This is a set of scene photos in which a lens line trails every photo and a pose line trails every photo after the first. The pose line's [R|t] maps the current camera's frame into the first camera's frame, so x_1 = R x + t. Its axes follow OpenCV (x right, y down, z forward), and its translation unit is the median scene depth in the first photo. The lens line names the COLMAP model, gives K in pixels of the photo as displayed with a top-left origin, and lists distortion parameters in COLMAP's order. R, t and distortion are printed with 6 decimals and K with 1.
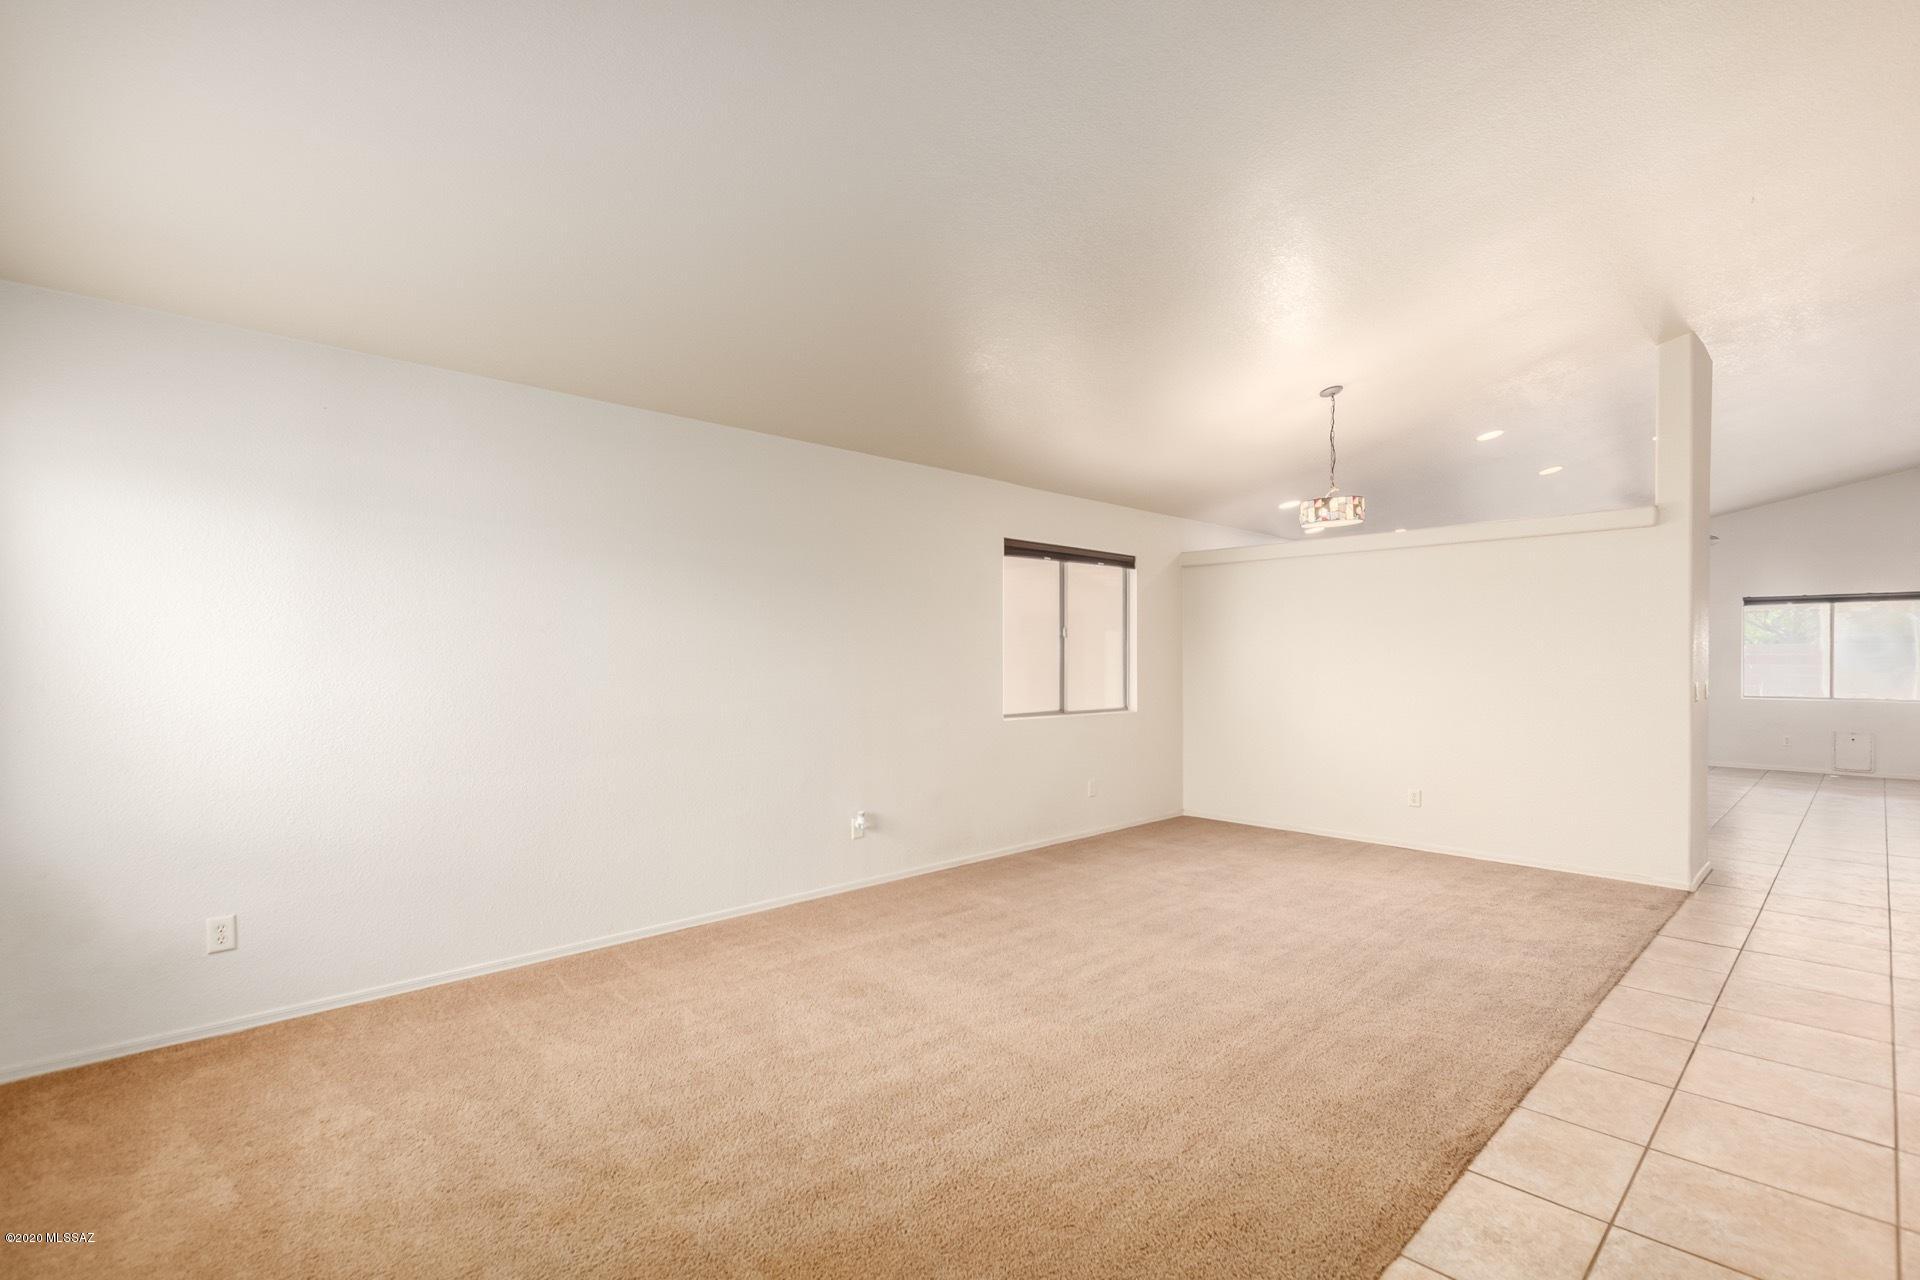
lens RADIAL K [[893.9, 0, 920.5], [0, 893.9, 655.0], [0, 0, 1]] dist [0.007181, -0.002147]
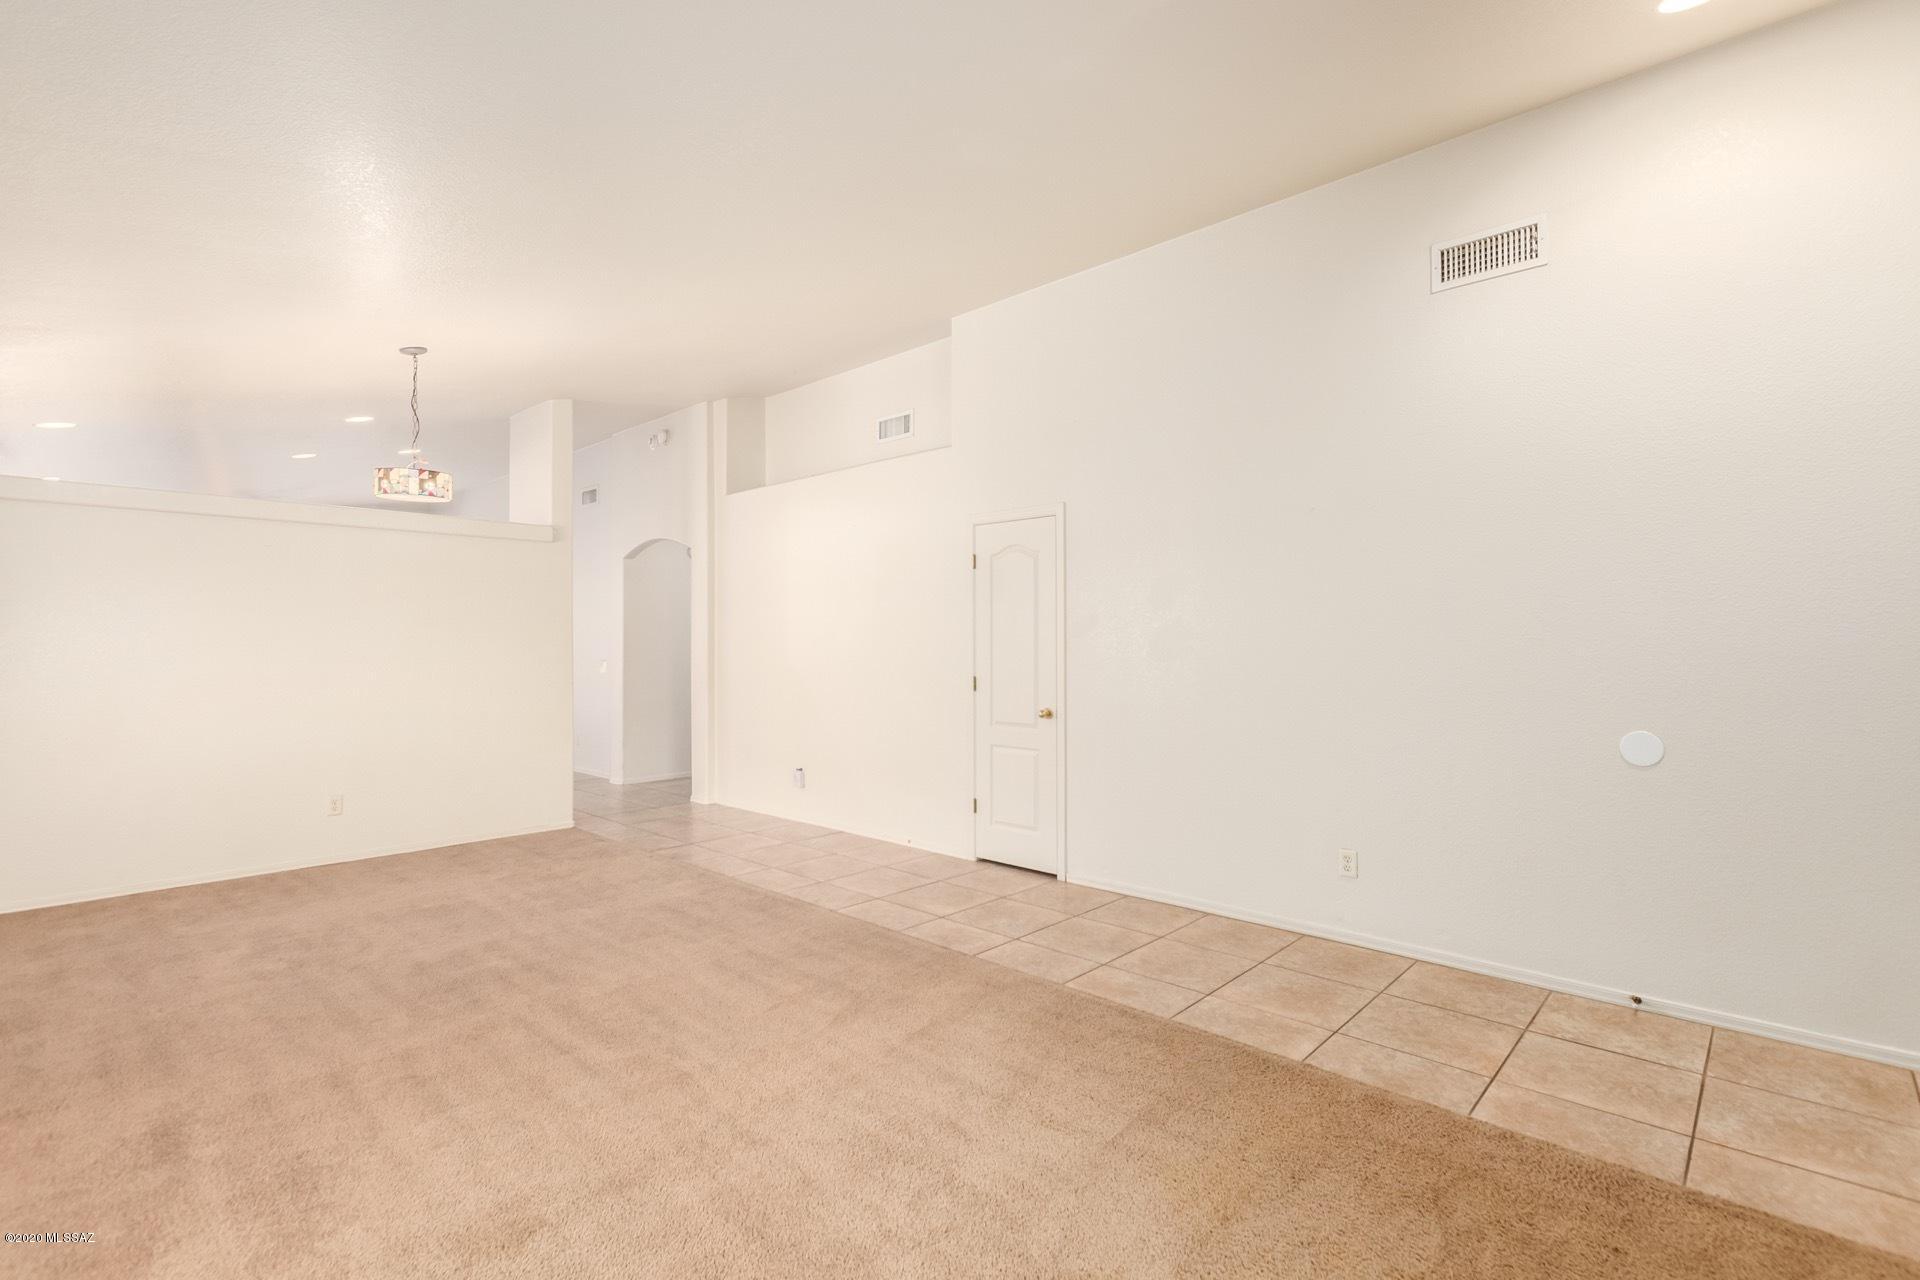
lens RADIAL K [[893.9, 0, 968.2], [0, 893.9, 634.4], [0, 0, 1]] dist [0.007181, -0.002147]
pose [[-0.079199, 0.013135, 0.996772, -0.715498], [0.009704, 0.999876, -0.012405, 0.007199], [-0.996812, 0.008690, -0.079317, 0.799361]]
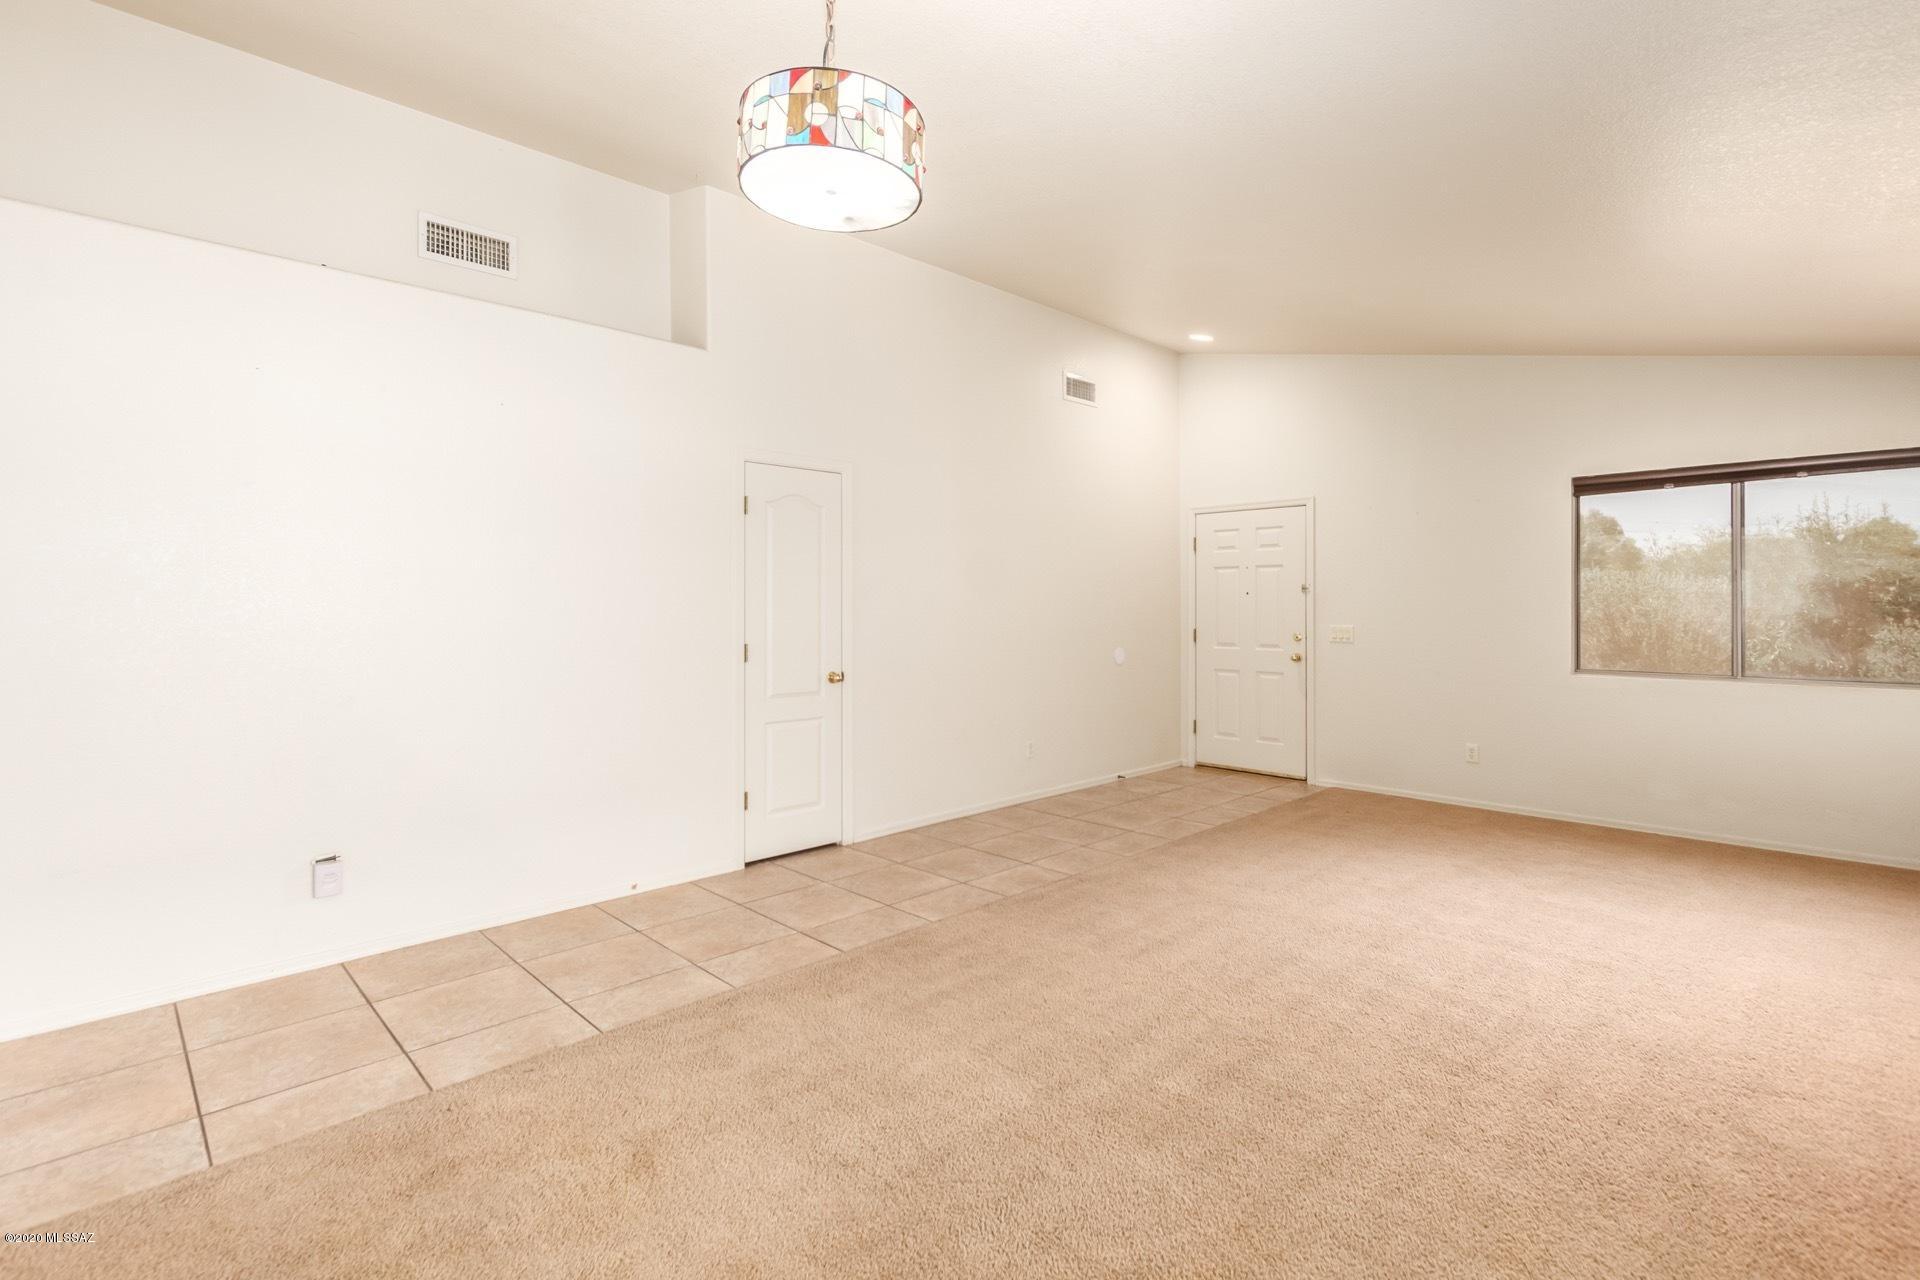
lens RADIAL K [[893.9, 0, 957.1], [0, 893.9, 592.3], [0, 0, 1]] dist [0.007181, -0.002147]
pose [[-0.999289, 0.004022, -0.037498, 0.651508], [0.004394, 0.999942, -0.009847, 0.000643], [0.037456, -0.010004, -0.999248, 2.022737]]
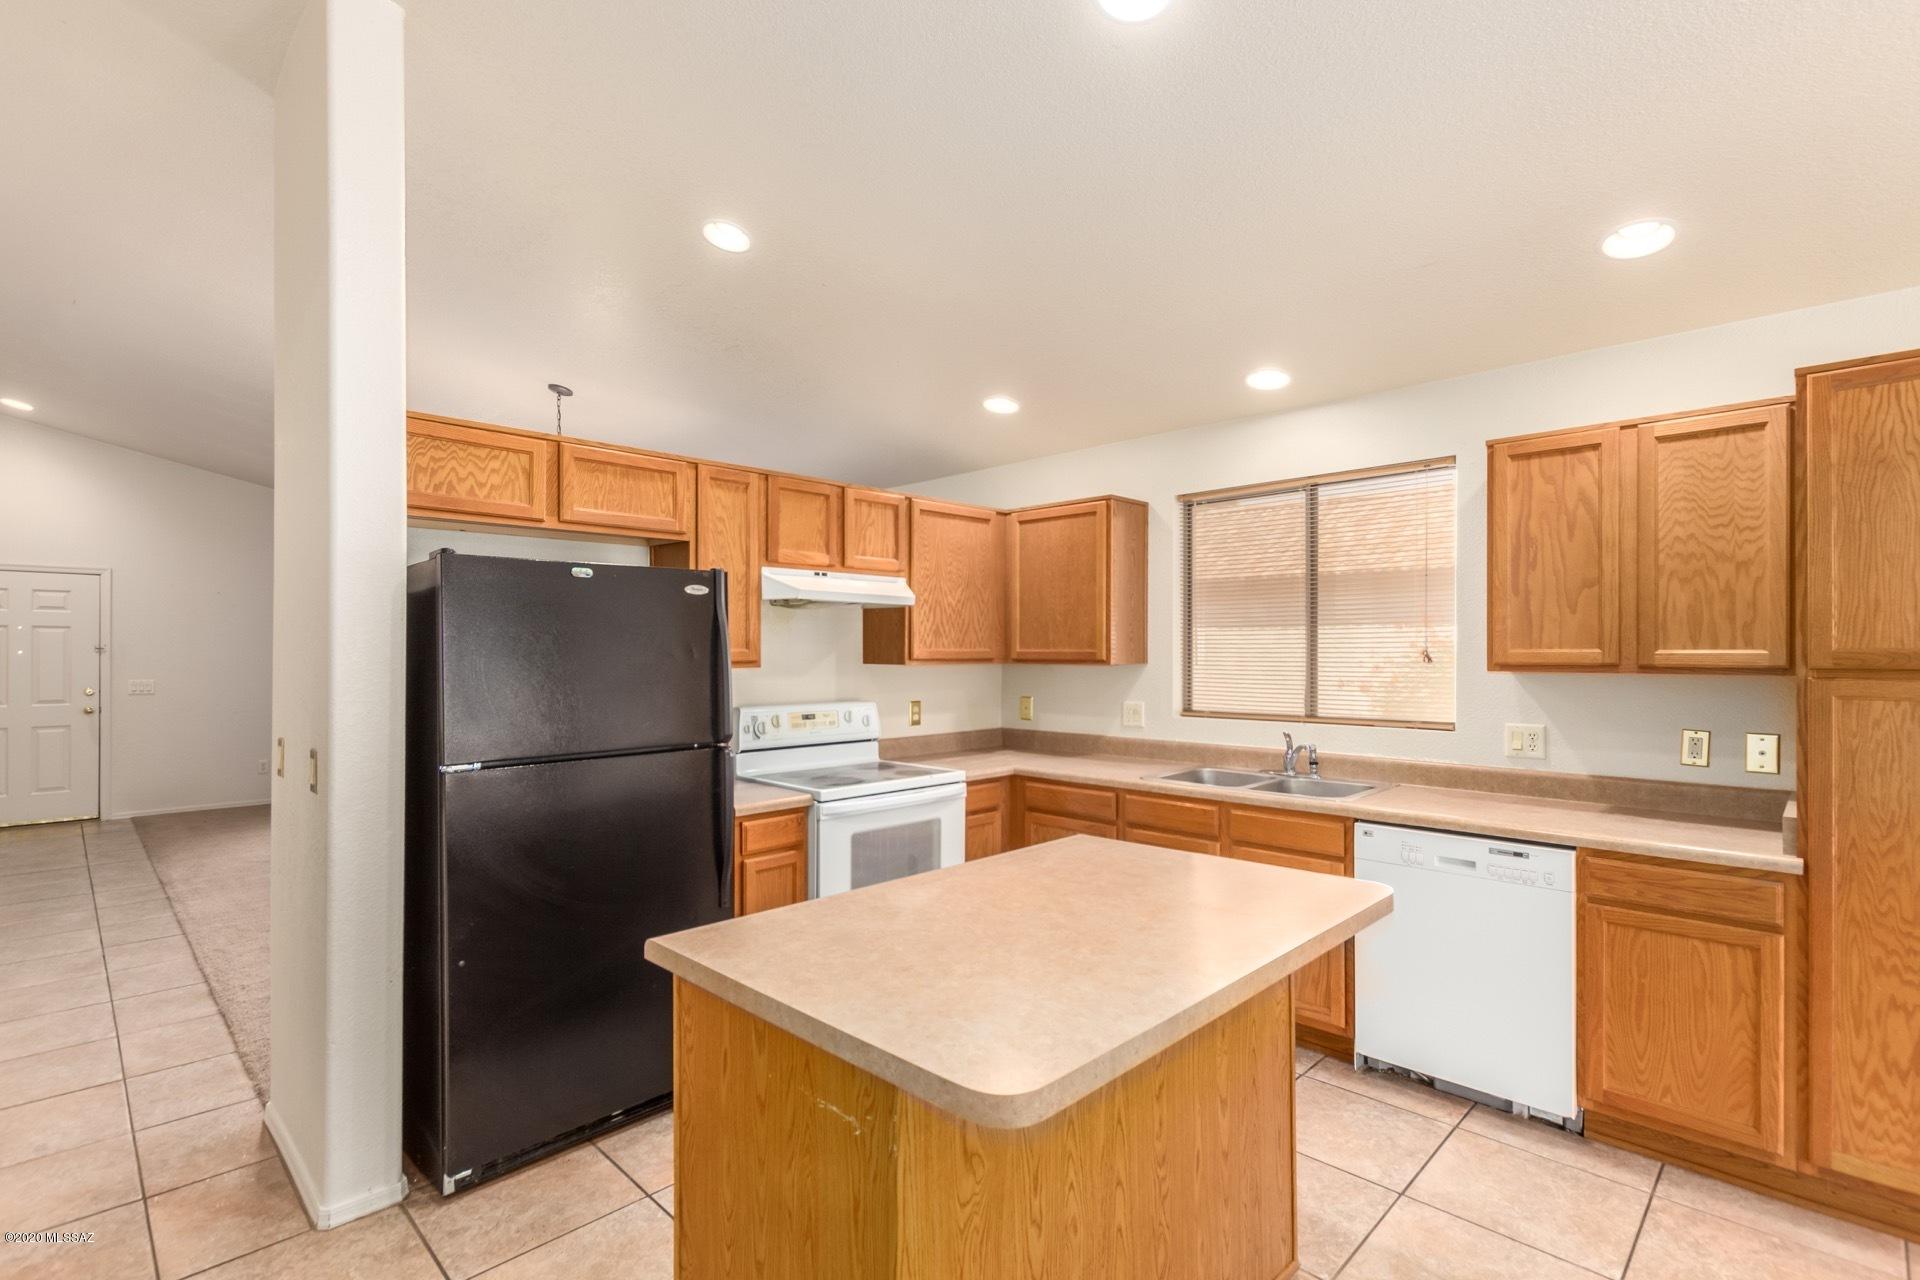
lens RADIAL K [[893.9, 0, 959.0], [0, 893.9, 647.4], [0, 0, 1]] dist [0.007181, -0.002147]
pose [[0.065166, -0.003052, -0.997870, 2.213822], [-0.007073, 0.999969, -0.003520, -0.034640], [0.997849, 0.007287, 0.065143, 2.066087]]
